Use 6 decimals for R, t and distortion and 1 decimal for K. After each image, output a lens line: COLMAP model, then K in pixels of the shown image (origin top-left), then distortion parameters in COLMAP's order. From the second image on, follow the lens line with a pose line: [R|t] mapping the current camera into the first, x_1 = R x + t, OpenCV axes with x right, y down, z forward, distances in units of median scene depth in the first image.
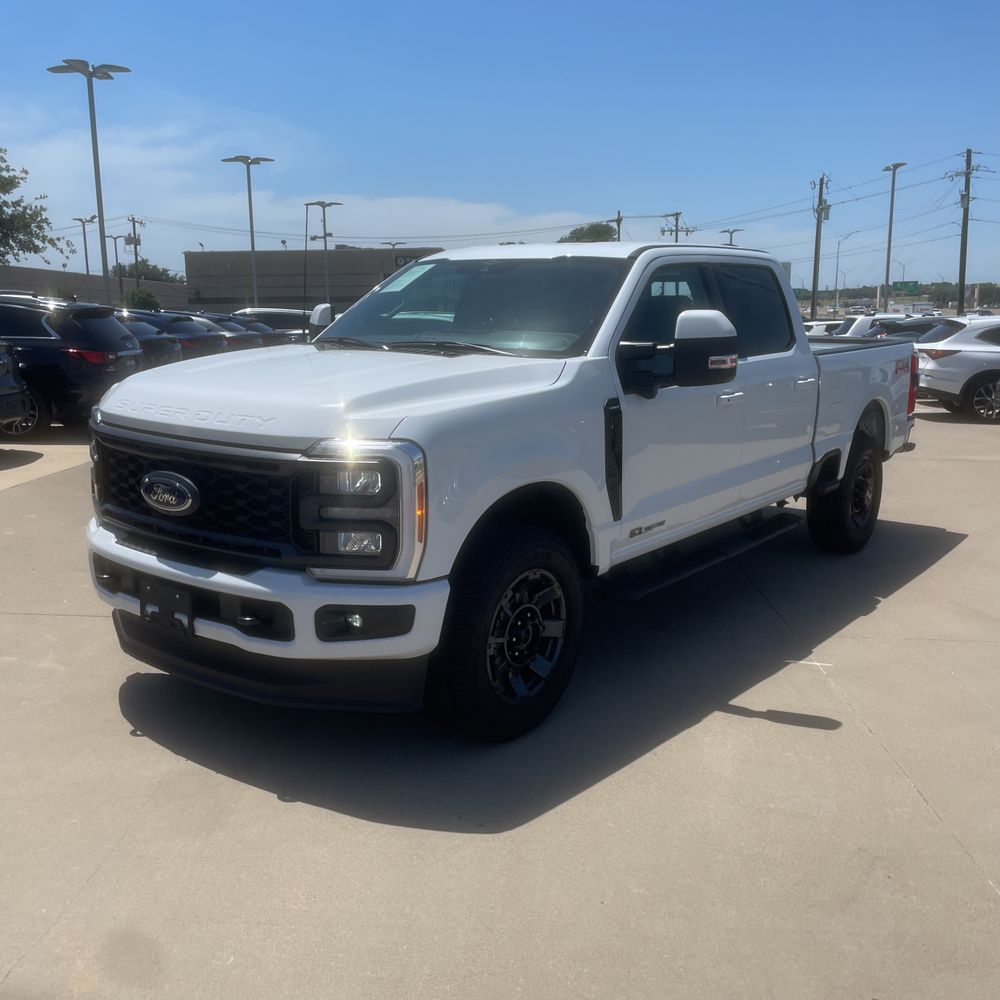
lens RADIAL K [[1038.5, 0, 489.2], [0, 1038.5, 495.4], [0, 0, 1]] dist [0.057434, 0.000000]
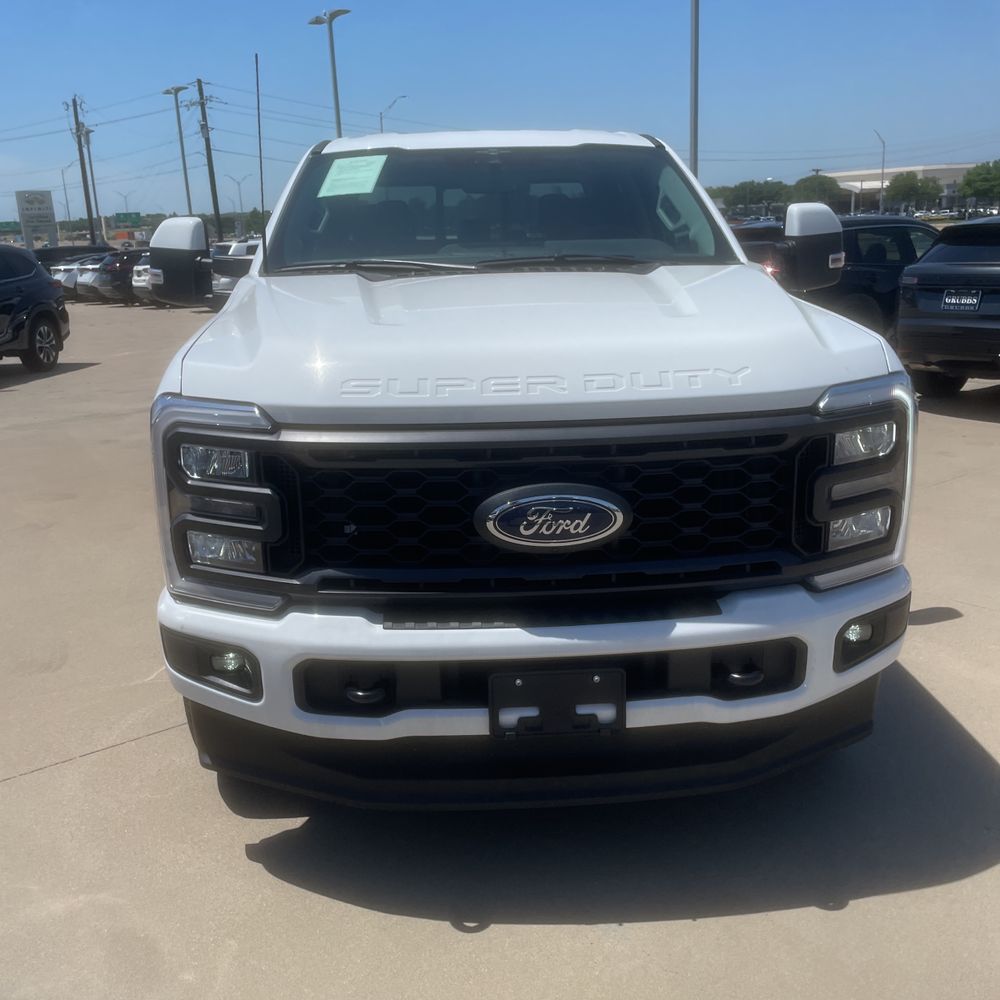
lens RADIAL K [[1038.5, 0, 485.7], [0, 1038.5, 502.9], [0, 0, 1]] dist [0.057434, 0.000000]
pose [[0.761812, -0.199784, 0.616221, -0.679458], [0.158456, 0.979828, 0.121774, -0.086892], [-0.628119, 0.004875, 0.778102, 0.540581]]
